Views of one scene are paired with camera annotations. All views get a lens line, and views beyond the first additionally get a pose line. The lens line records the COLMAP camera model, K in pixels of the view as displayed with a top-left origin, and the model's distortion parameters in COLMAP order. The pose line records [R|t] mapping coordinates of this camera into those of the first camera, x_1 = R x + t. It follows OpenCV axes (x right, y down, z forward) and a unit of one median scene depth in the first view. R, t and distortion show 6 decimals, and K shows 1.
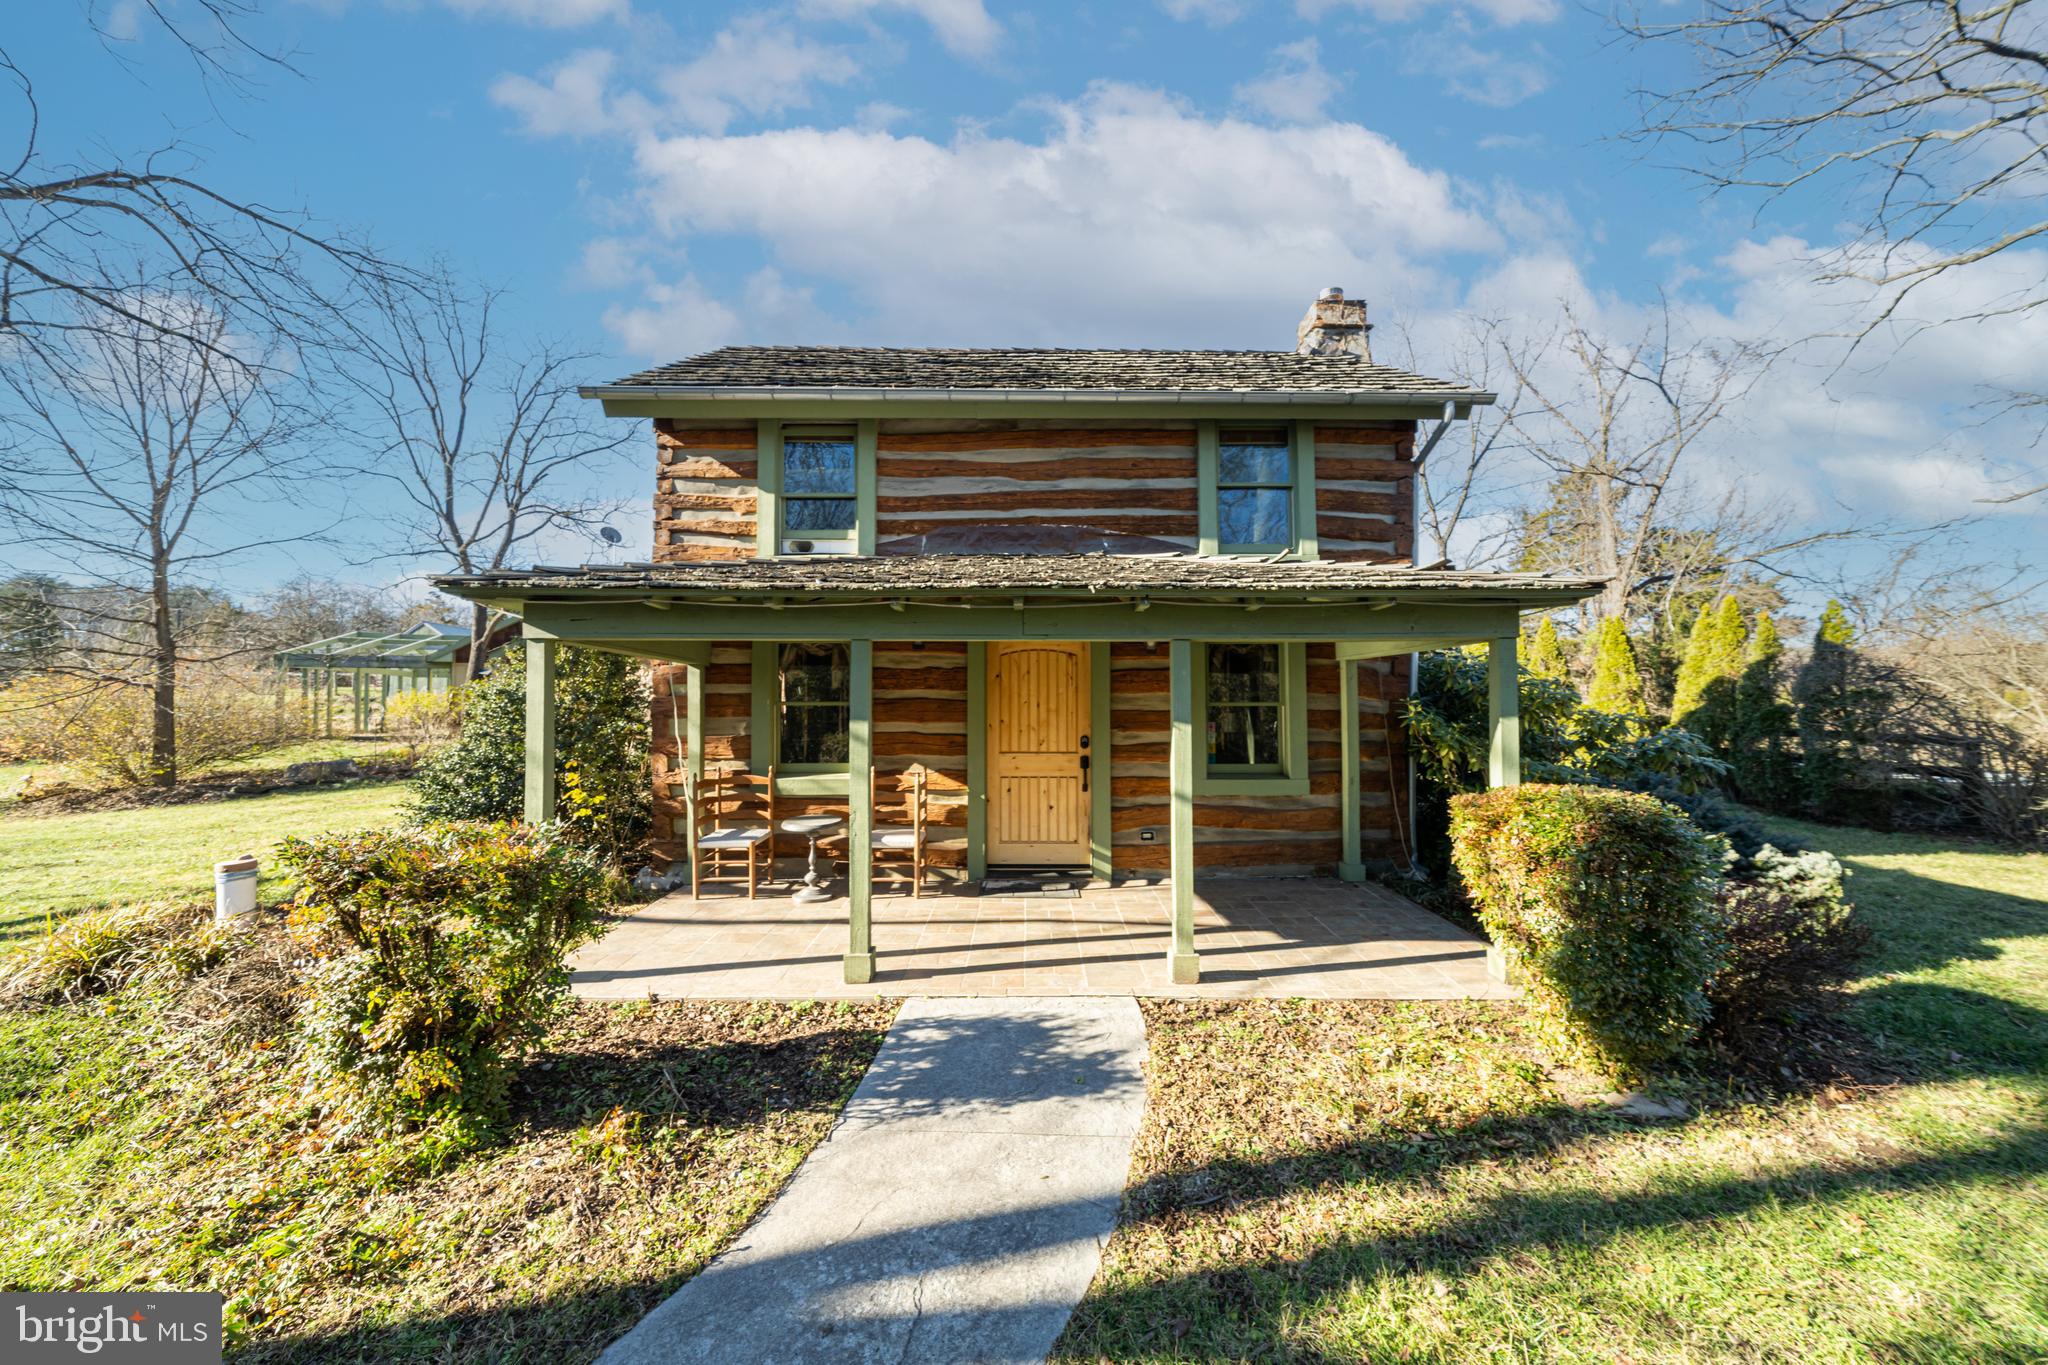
lens RADIAL K [[711.6, 0, 1022.2], [0, 711.6, 680.4], [0, 0, 1]] dist [-0.000262, -0.000050]
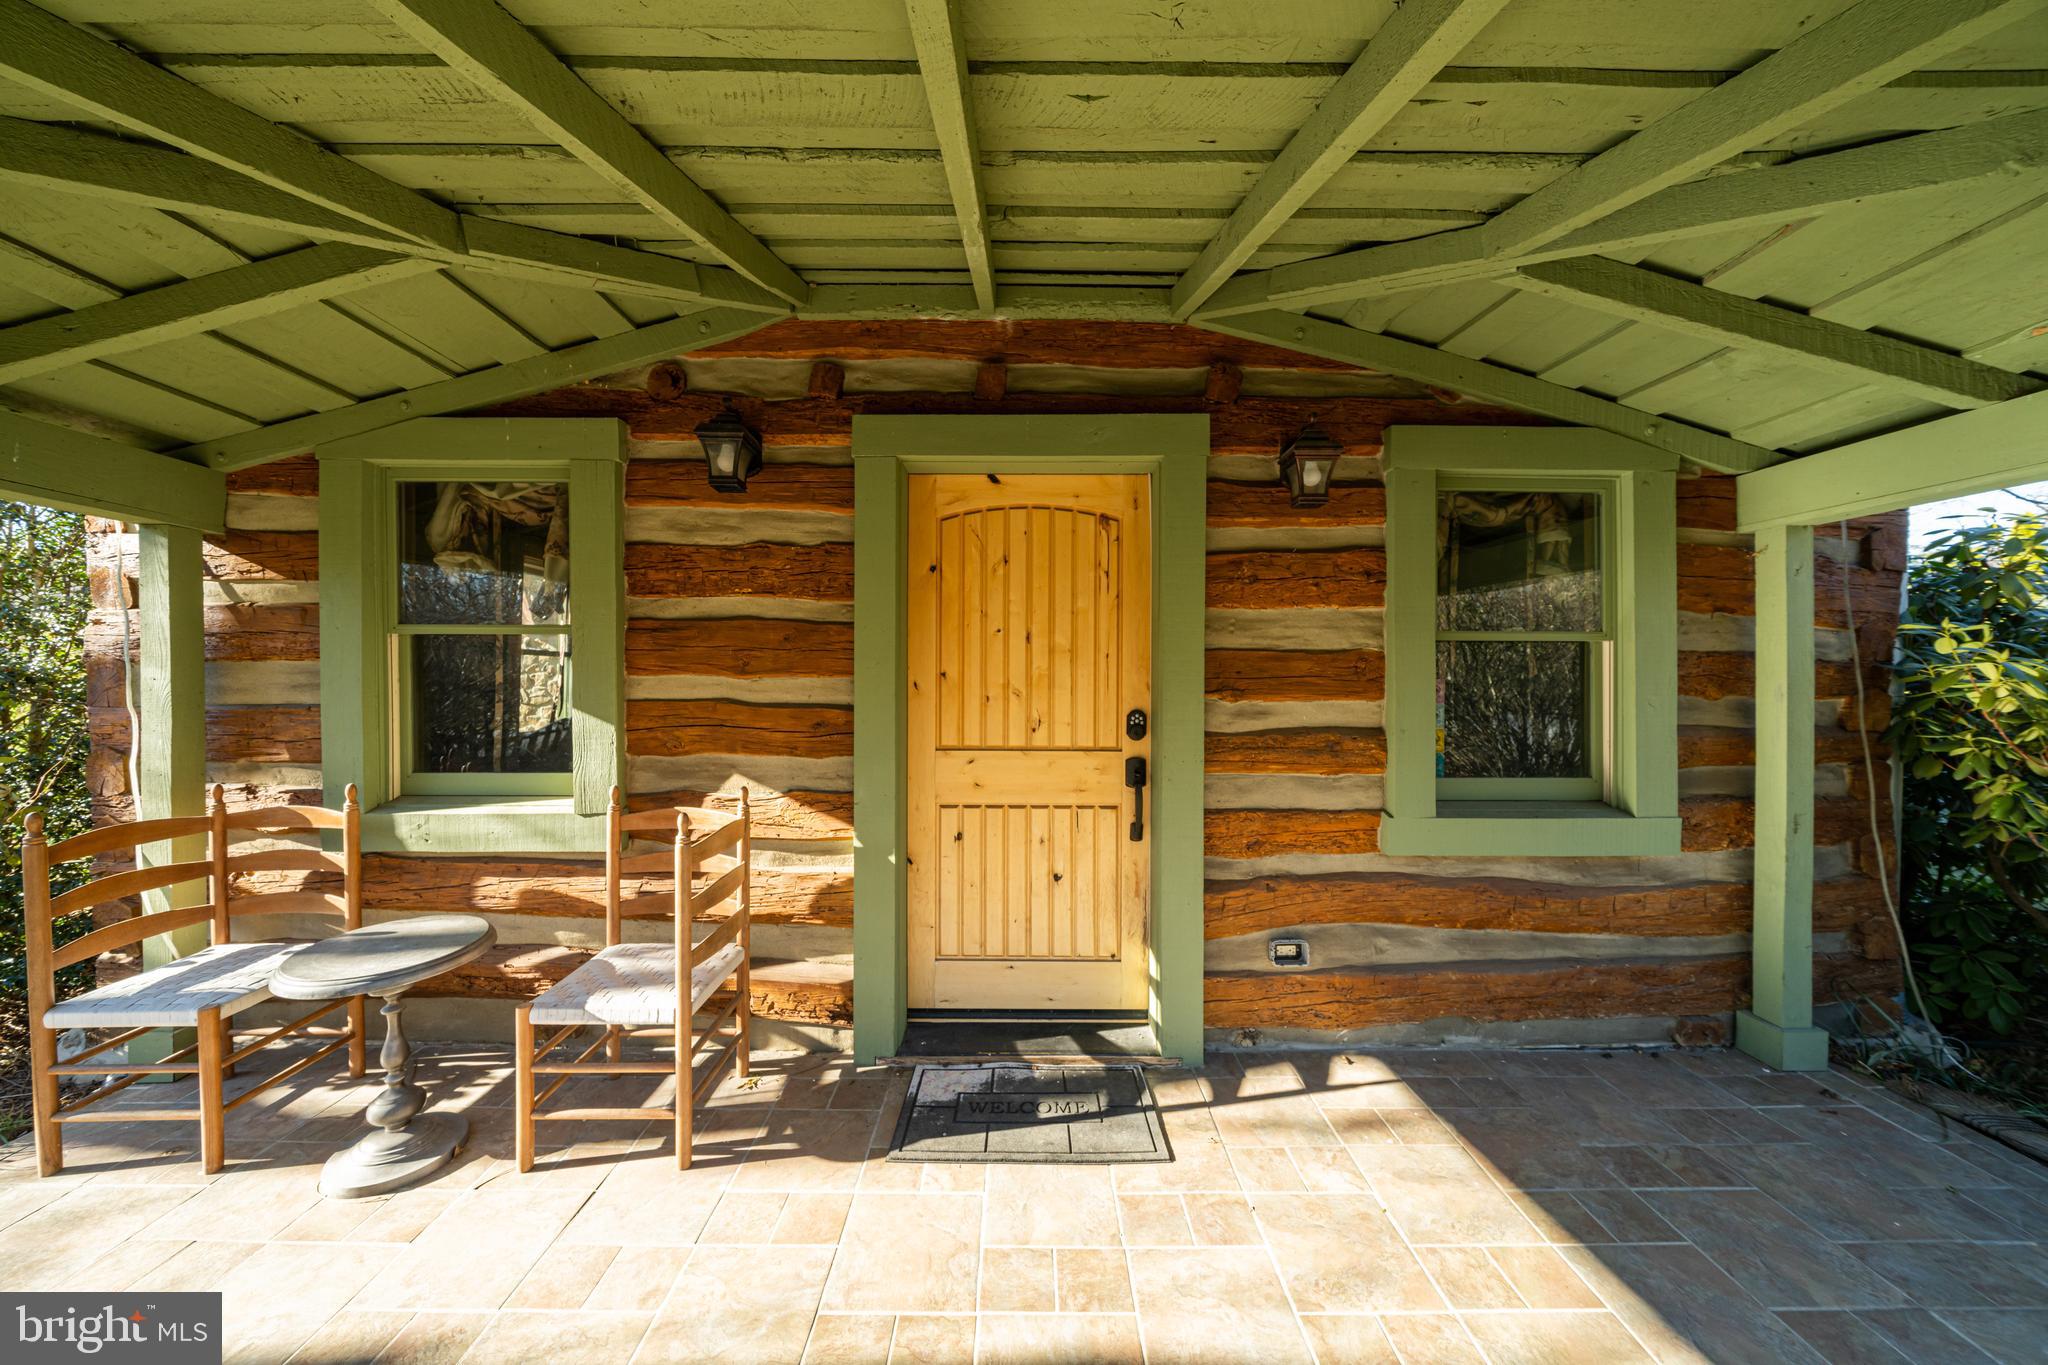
lens RADIAL K [[711.6, 0, 1020.0], [0, 711.6, 673.6], [0, 0, 1]] dist [-0.000262, -0.000050]
pose [[0.999984, 0.003234, -0.004581, 0.019880], [-0.003189, 0.999946, 0.009878, 0.052662], [0.004612, -0.009863, 0.999941, 0.584425]]
